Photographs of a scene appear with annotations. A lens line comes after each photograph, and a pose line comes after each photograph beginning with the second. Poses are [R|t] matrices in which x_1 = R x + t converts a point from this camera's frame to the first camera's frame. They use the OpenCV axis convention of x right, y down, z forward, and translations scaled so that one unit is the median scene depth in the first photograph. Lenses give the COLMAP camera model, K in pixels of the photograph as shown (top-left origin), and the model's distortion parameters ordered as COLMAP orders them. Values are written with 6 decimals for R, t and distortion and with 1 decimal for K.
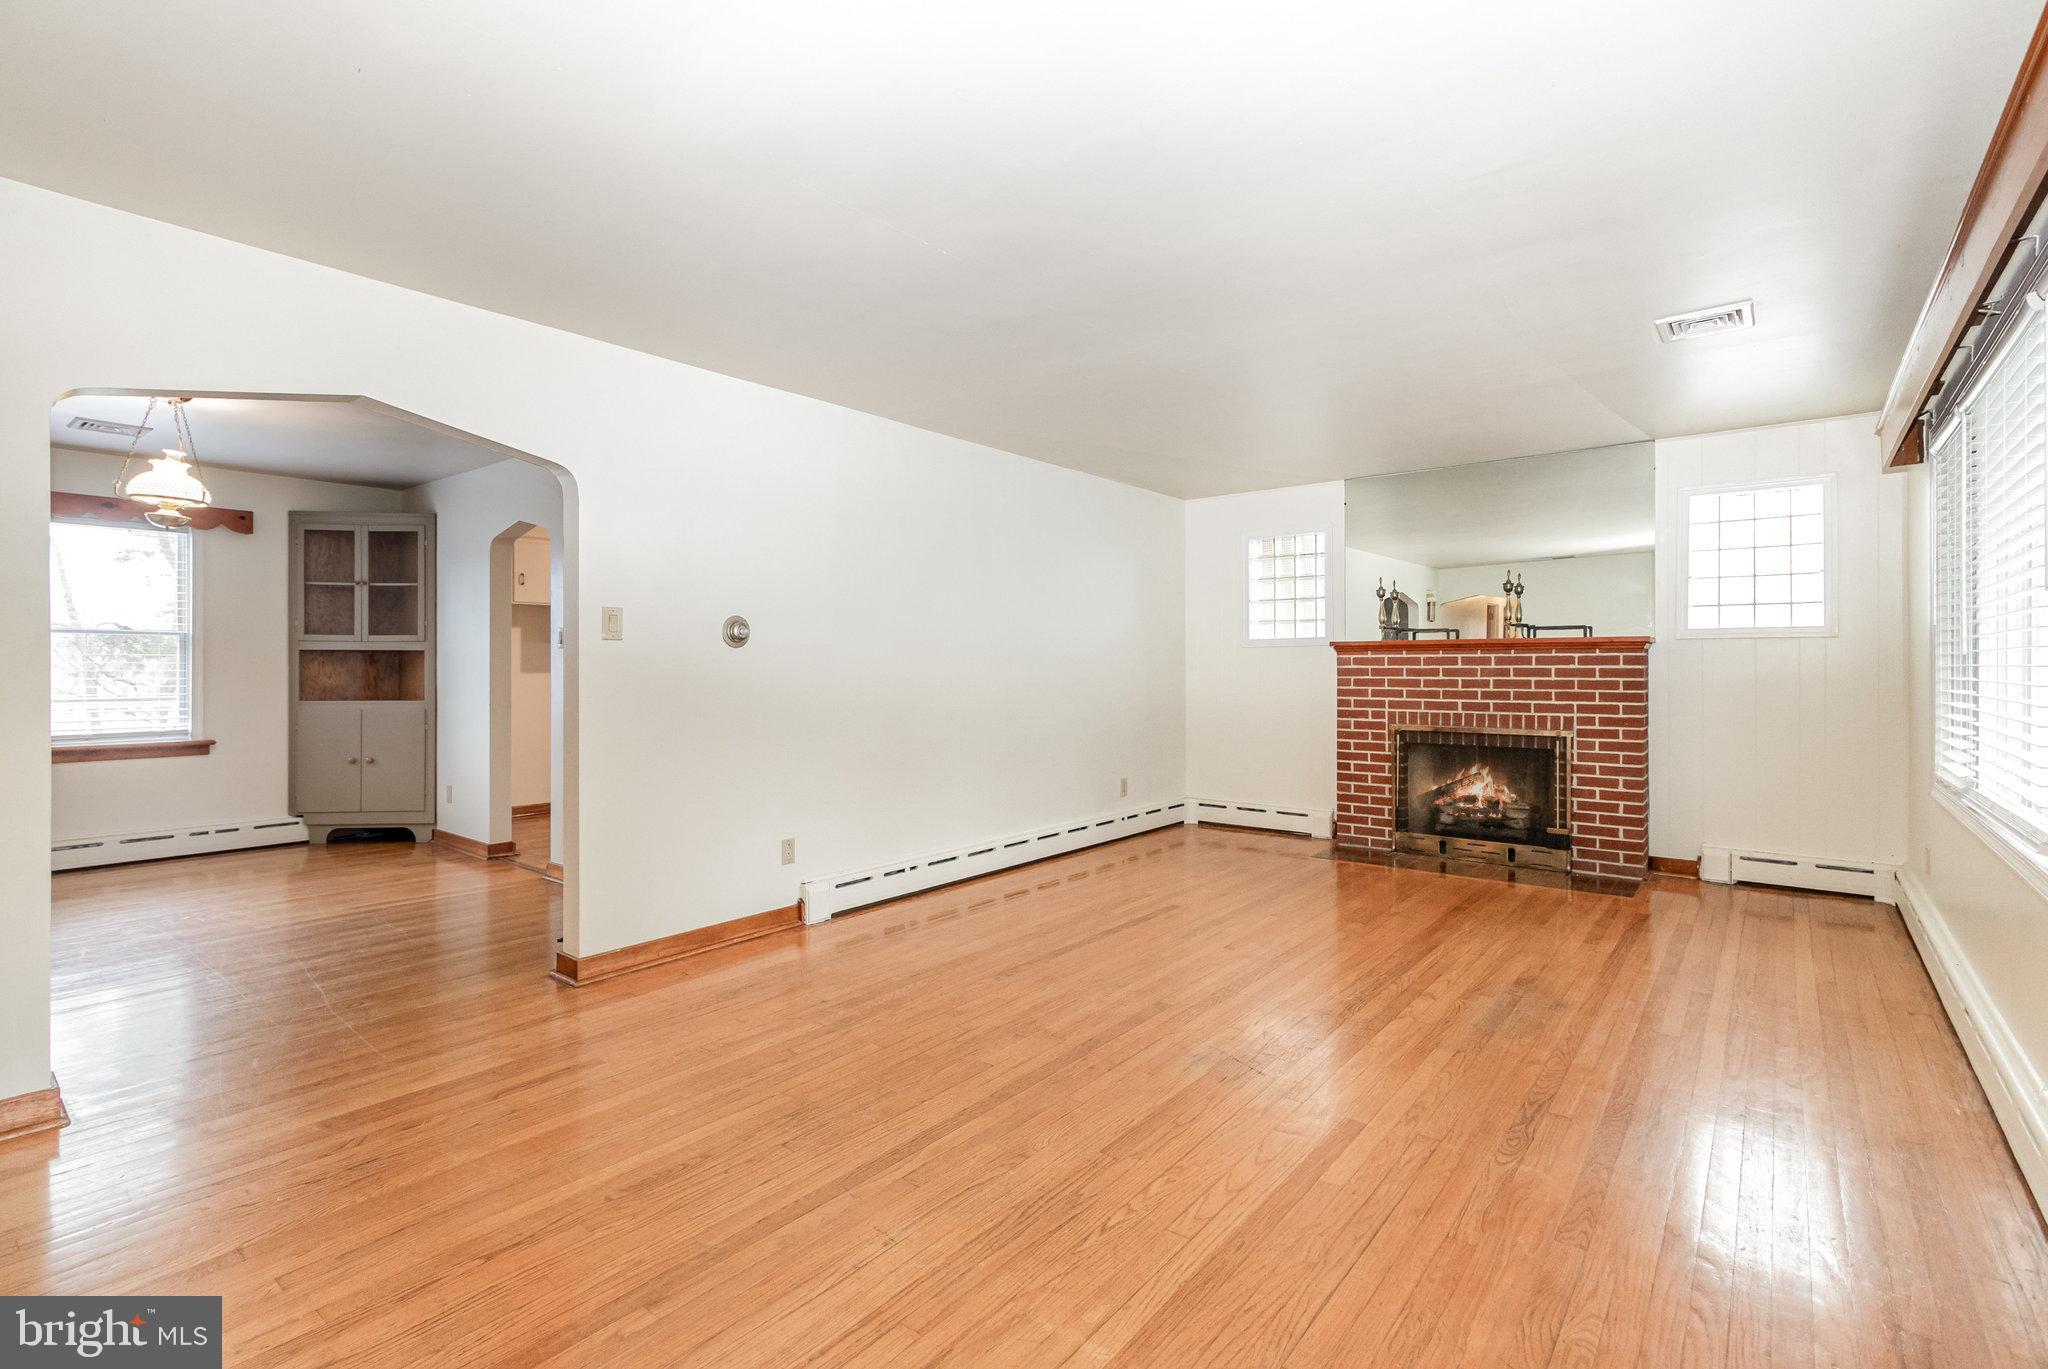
lens RADIAL K [[966.5, 0, 1038.3], [0, 966.5, 671.2], [0, 0, 1]] dist [0.003847, -0.000427]
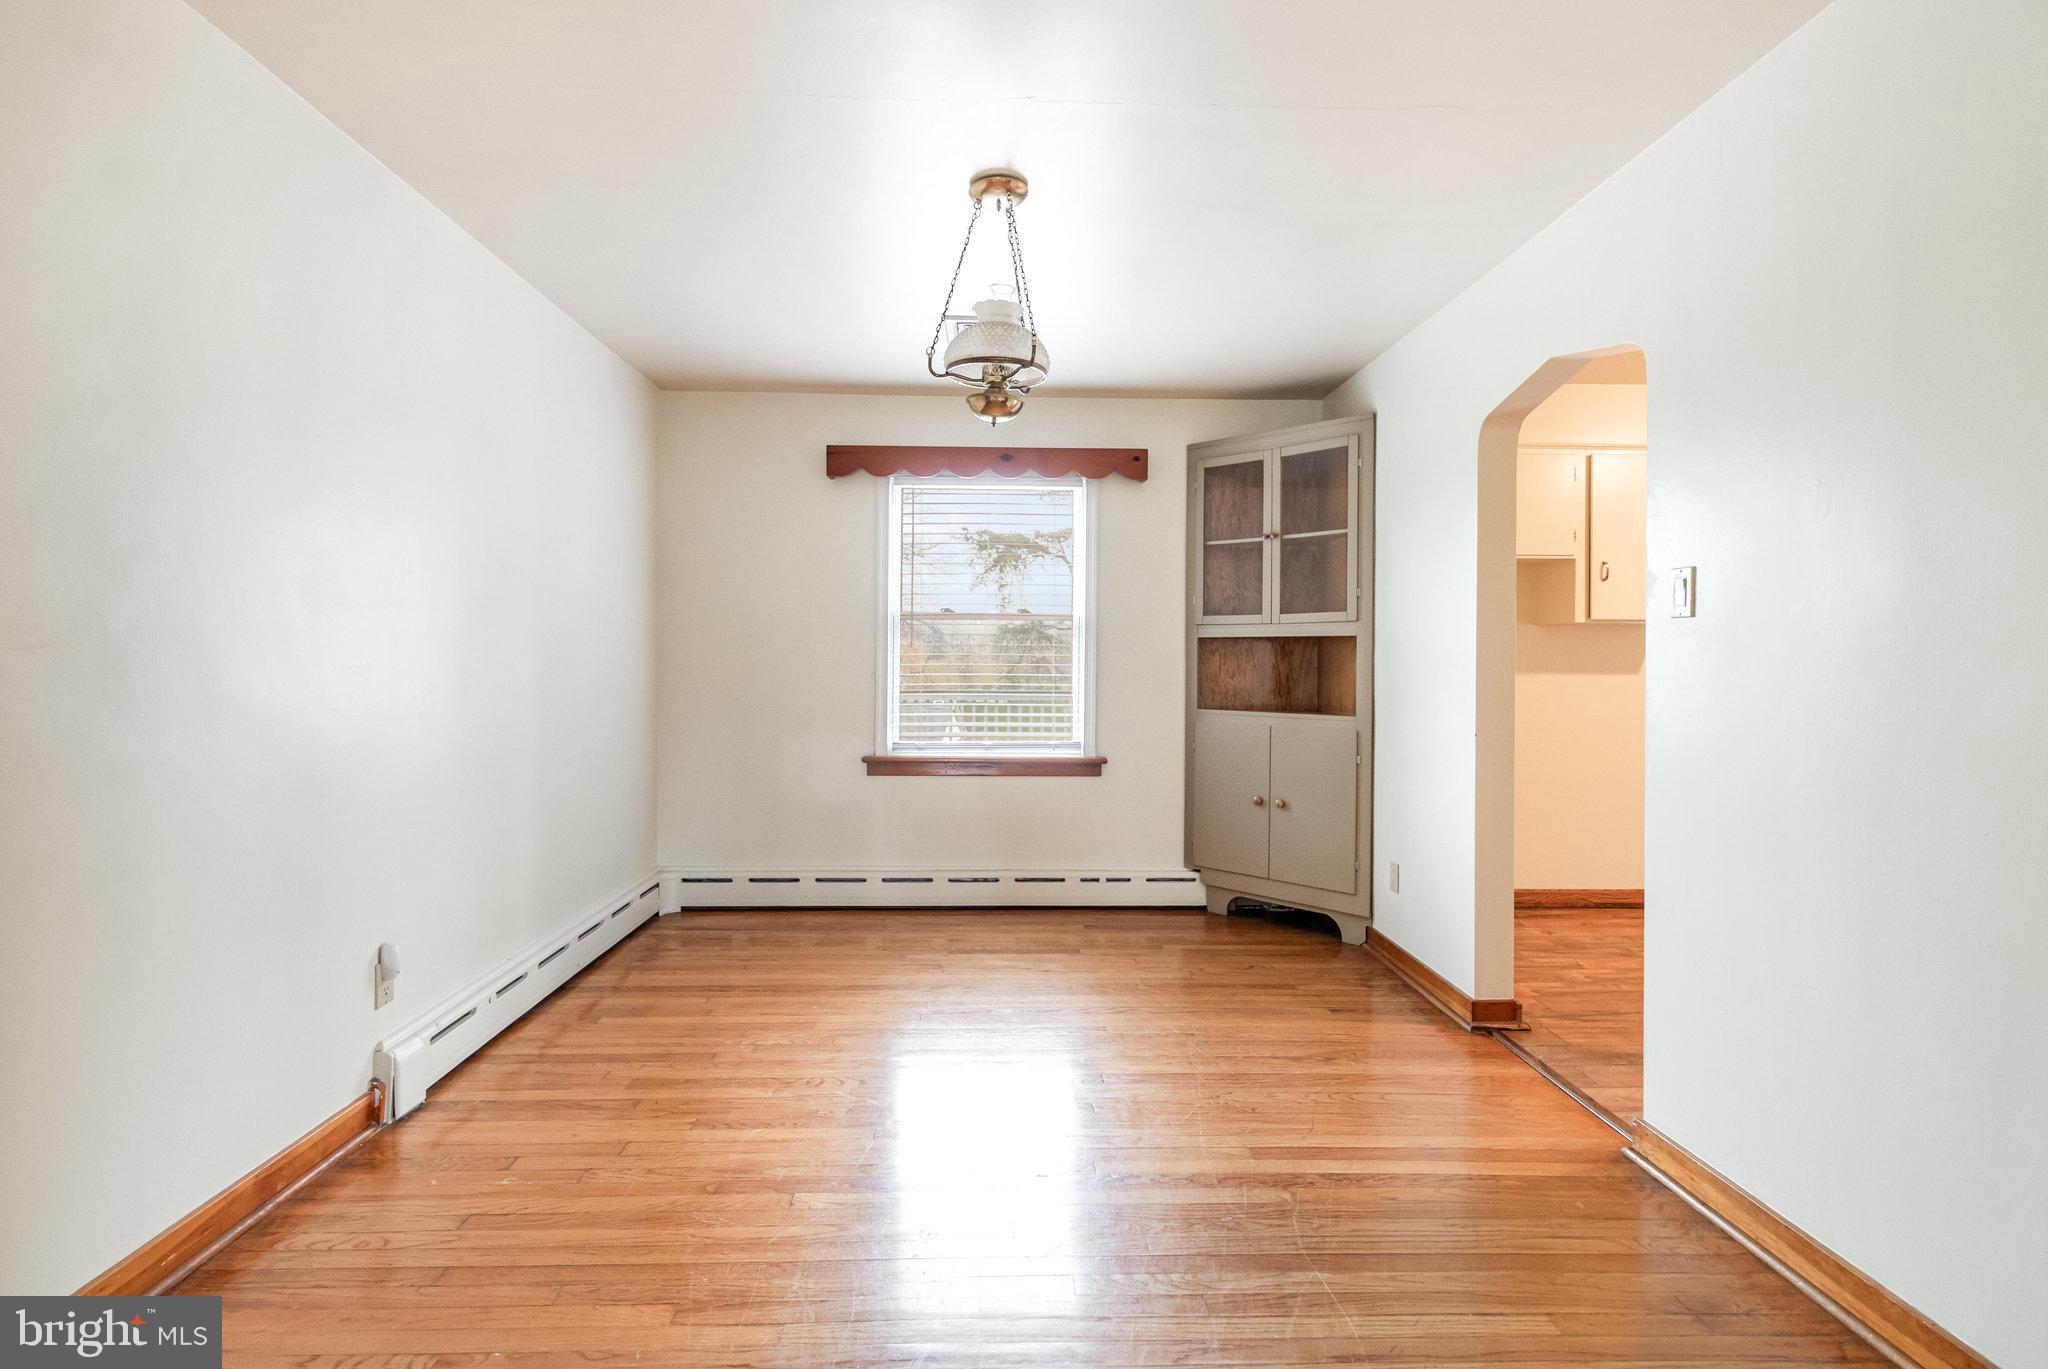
lens RADIAL K [[966.5, 0, 1024.1], [0, 966.5, 669.4], [0, 0, 1]] dist [0.003847, -0.000427]
pose [[0.653425, 0.009829, -0.756927, -0.306318], [-0.004416, 0.999948, 0.009172, -0.004669], [0.756978, -0.002651, 0.653435, 0.436517]]
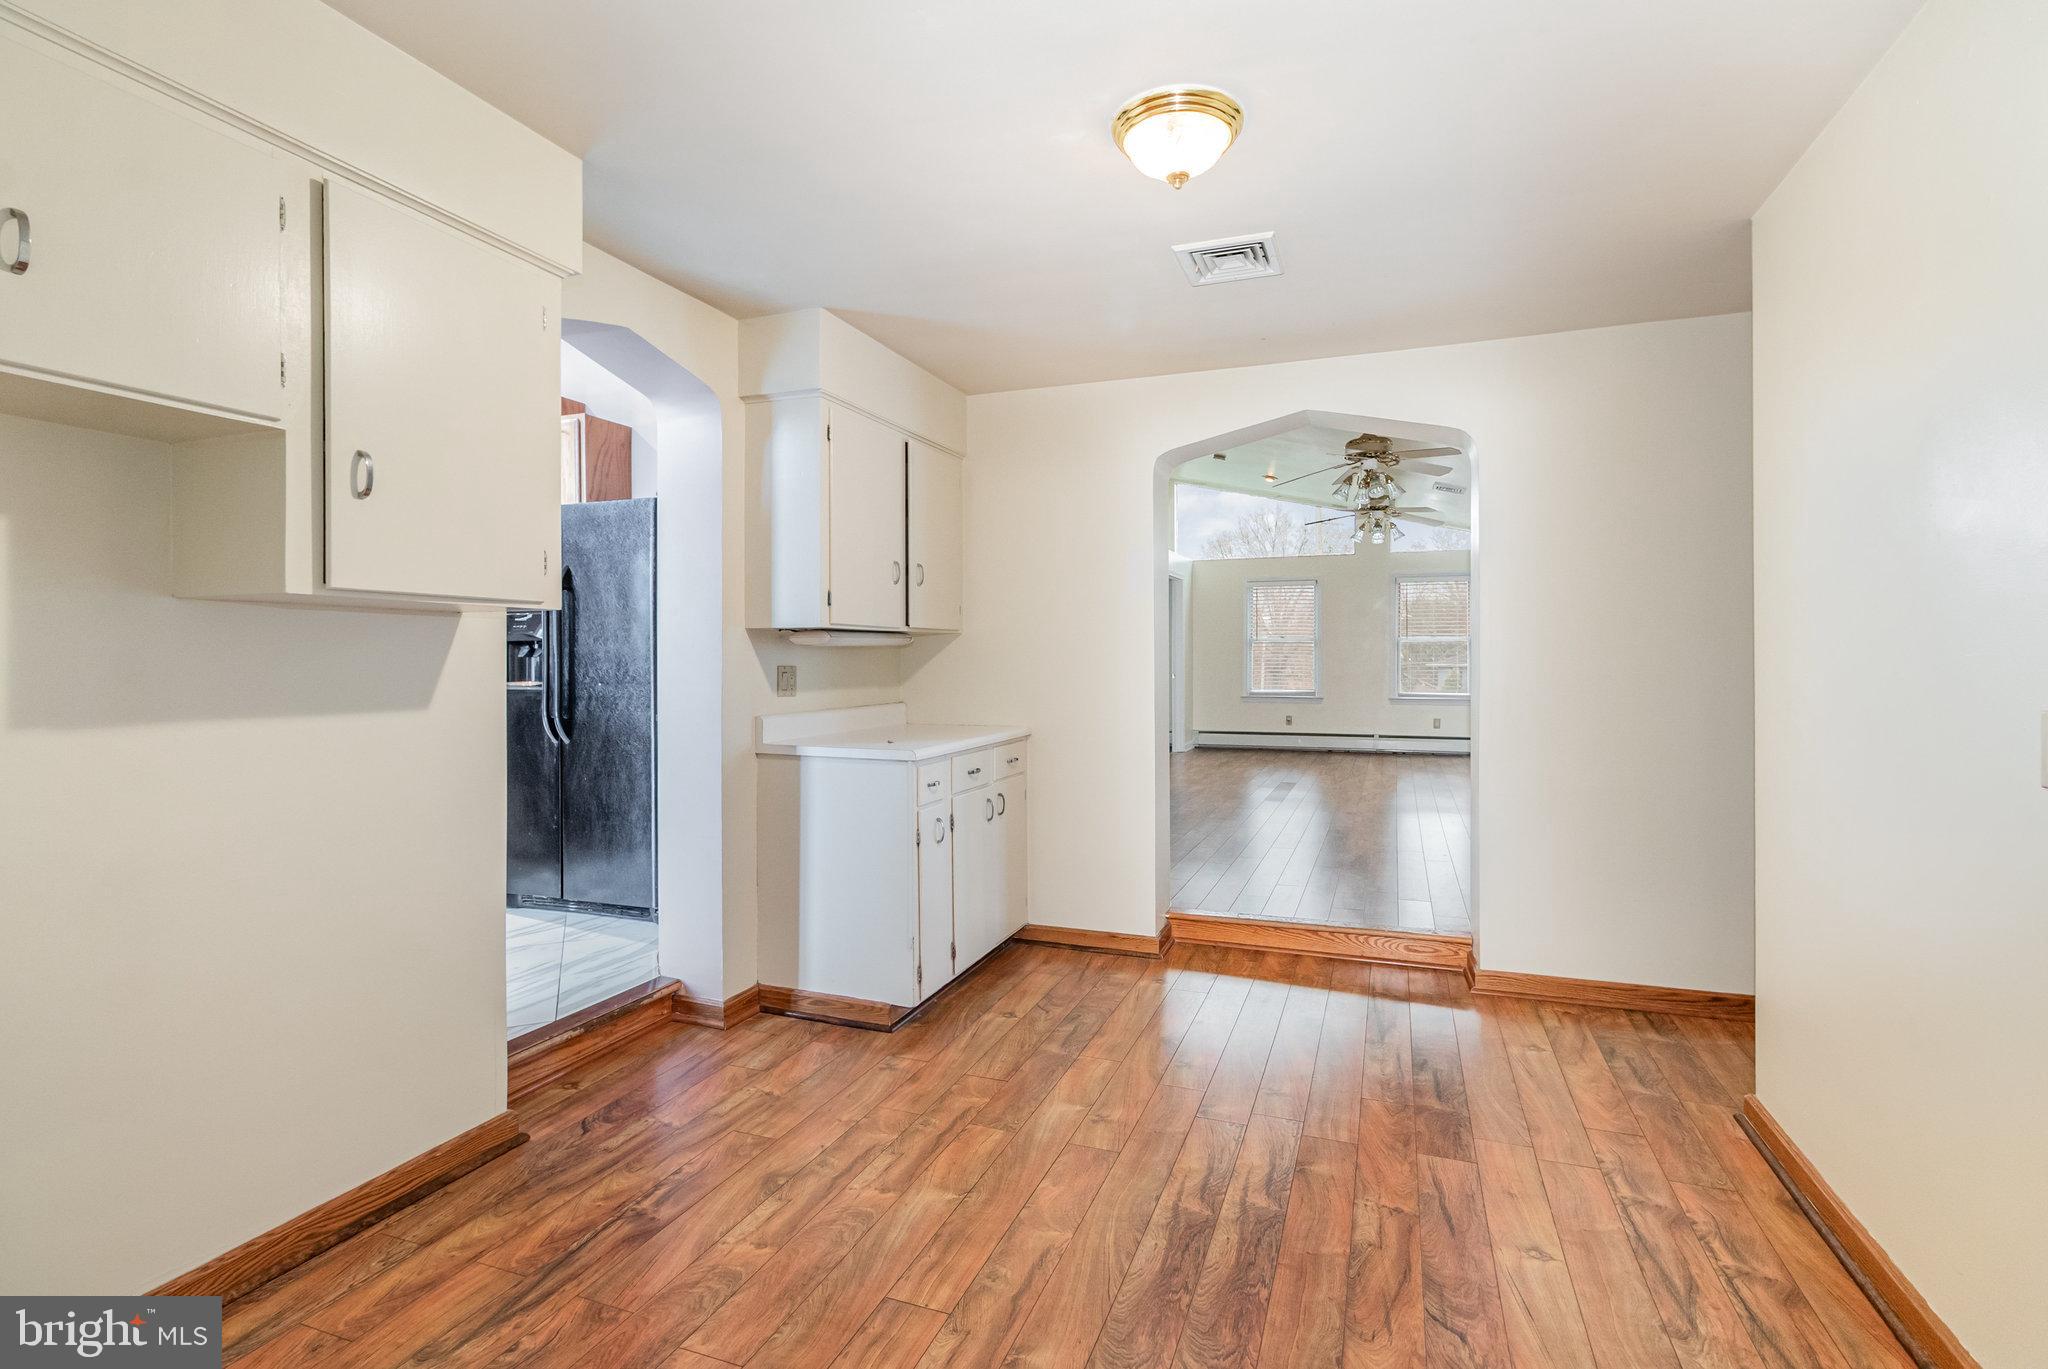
lens RADIAL K [[966.5, 0, 1023.9], [0, 966.5, 676.3], [0, 0, 1]] dist [0.003847, -0.000427]
pose [[0.954099, 0.003171, 0.299475, -0.408703], [-0.001918, 0.999988, -0.004476, -0.007883], [-0.299485, 0.003696, 0.954094, 0.728795]]
